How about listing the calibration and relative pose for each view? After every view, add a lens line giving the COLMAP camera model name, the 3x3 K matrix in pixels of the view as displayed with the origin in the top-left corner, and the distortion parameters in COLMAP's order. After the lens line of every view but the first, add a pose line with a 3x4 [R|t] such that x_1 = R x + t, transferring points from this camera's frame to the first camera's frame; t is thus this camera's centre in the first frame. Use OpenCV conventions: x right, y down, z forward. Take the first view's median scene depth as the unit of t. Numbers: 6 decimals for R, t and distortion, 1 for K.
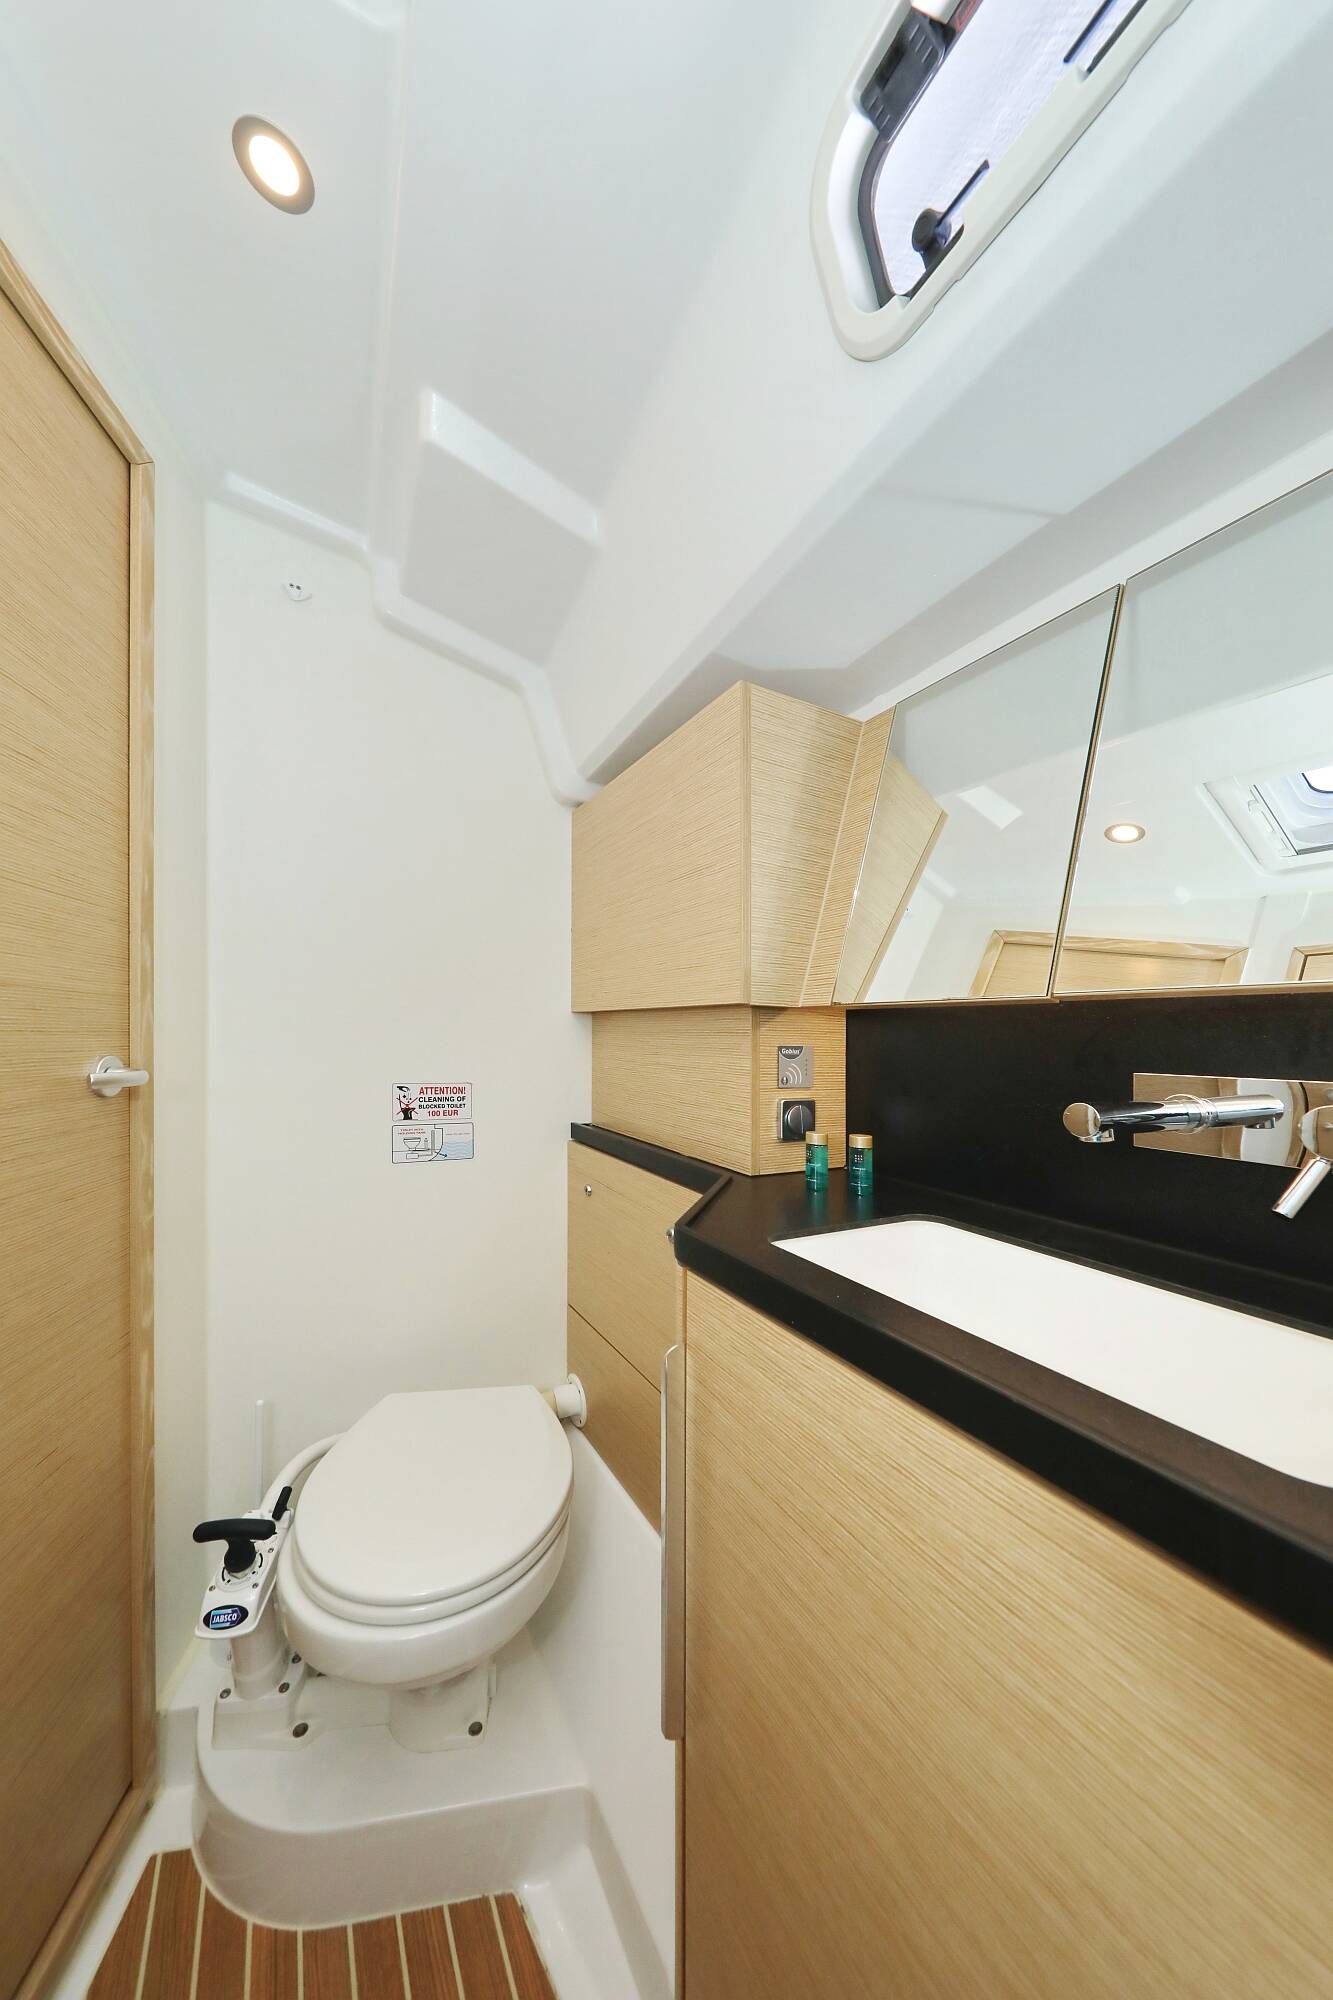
lens RADIAL K [[658.5, 0, 672.9], [0, 658.5, 1054.9], [0, 0, 1]] dist [0.000361, 0.000000]
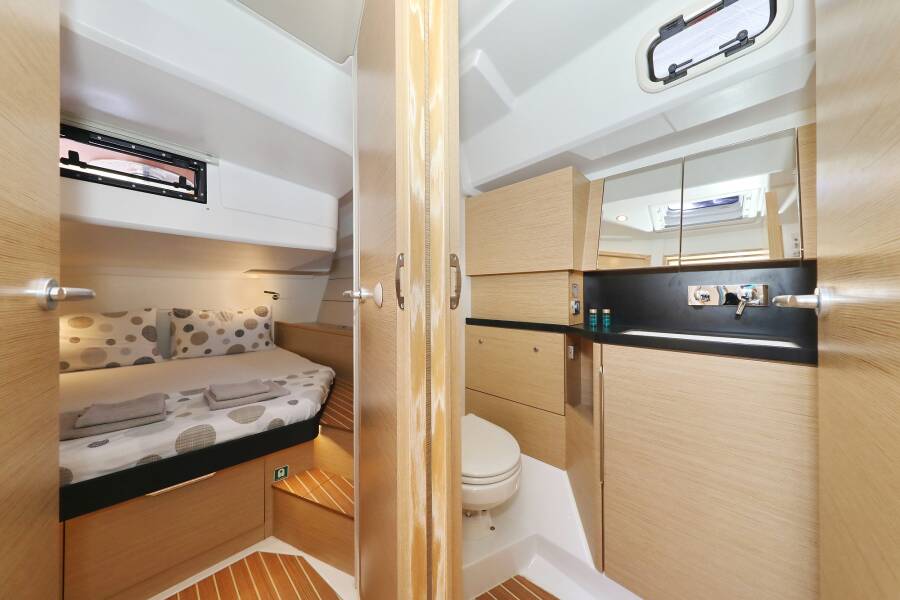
lens RADIAL K [[285.3, 0, 474.4], [0, 285.3, 299.2], [0, 0, 1]] dist [0.001149, 0.000083]
pose [[0.949316, -0.032048, 0.312687, -0.620000], [0.032753, 0.999459, 0.002998, 0.037138], [-0.312614, 0.007395, 0.949852, -0.115988]]
